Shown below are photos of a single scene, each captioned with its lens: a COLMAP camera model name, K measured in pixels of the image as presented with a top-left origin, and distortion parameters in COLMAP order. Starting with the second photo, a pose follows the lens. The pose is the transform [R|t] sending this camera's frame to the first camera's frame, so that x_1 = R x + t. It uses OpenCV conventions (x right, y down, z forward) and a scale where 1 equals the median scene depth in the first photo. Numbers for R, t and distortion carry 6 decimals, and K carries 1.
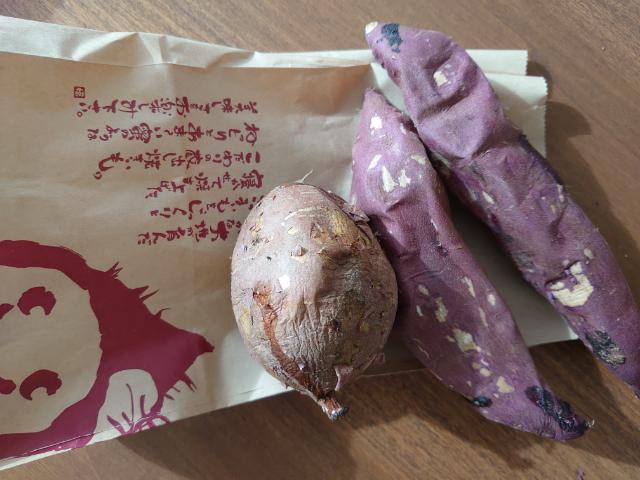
lens RADIAL K [[540.2, 0, 321.7], [0, 540.2, 245.7], [0, 0, 1]] dist [-0.091856, 0.058838]
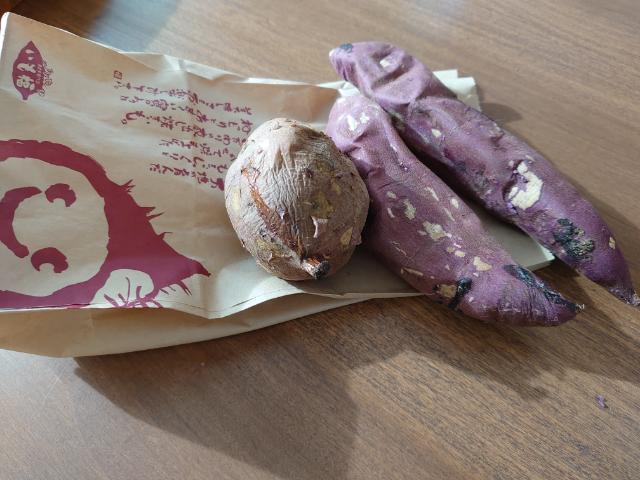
lens RADIAL K [[540.2, 0, 322.4], [0, 540.2, 234.6], [0, 0, 1]] dist [-0.091856, 0.058838]
pose [[0.996367, -0.083008, -0.019058, 0.055776], [0.062897, 0.868038, -0.492497, 0.708156], [0.057424, 0.489509, 0.870105, 0.033420]]
